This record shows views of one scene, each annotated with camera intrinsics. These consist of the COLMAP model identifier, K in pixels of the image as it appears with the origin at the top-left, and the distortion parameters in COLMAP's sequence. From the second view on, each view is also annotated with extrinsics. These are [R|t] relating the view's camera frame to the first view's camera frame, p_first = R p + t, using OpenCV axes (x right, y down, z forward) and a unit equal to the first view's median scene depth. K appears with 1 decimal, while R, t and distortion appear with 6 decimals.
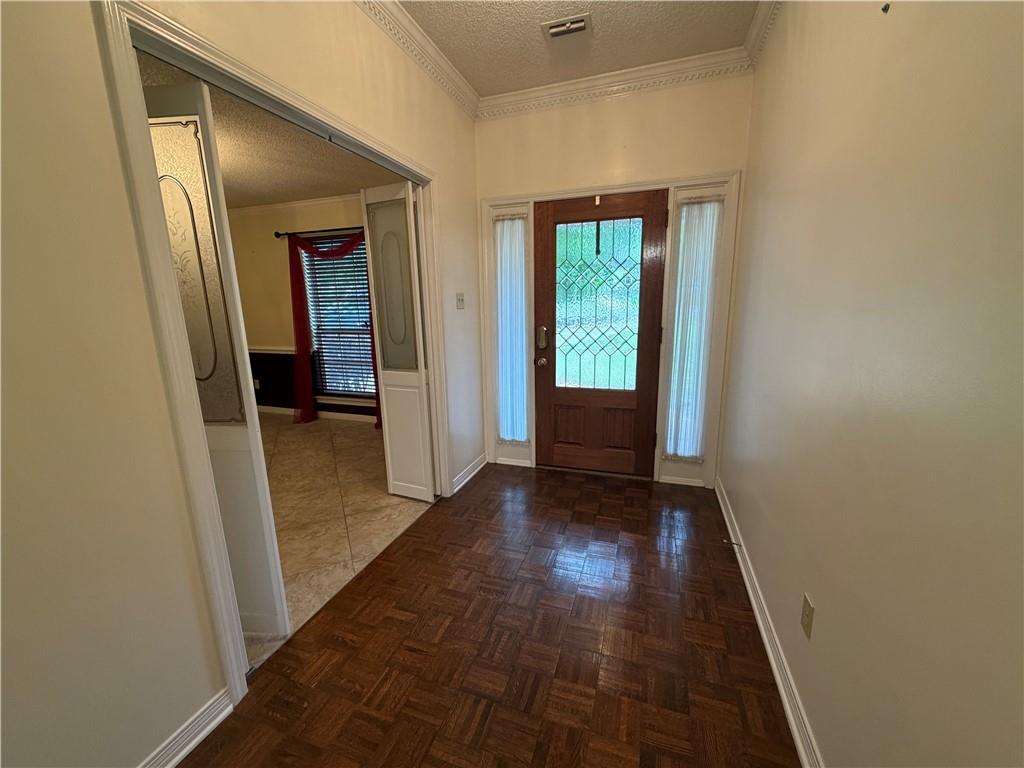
lens RADIAL K [[407.6, 0, 508.6], [0, 407.6, 384.0], [0, 0, 1]] dist [-0.000658, 0.000151]
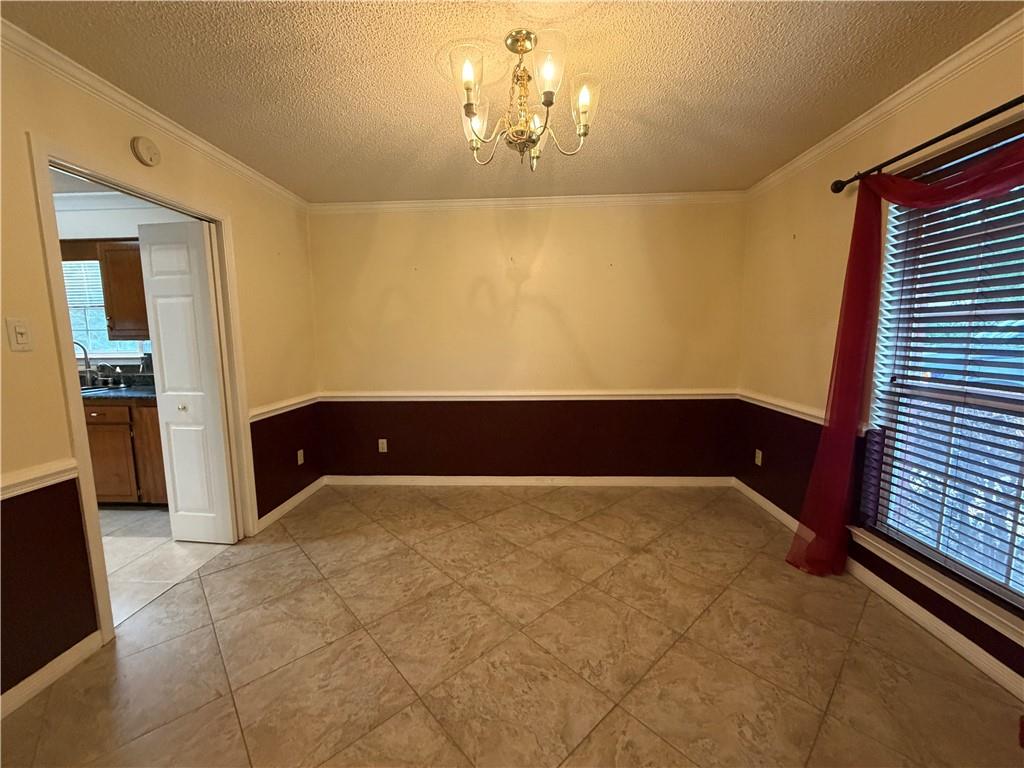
lens RADIAL K [[407.6, 0, 508.6], [0, 407.6, 384.0], [0, 0, 1]] dist [-0.000658, 0.000151]
pose [[0.283980, 0.131283, -0.949800, -0.176739], [-0.191401, 0.978407, 0.078010, -0.092970], [0.939532, 0.159639, 0.302976, 0.495706]]
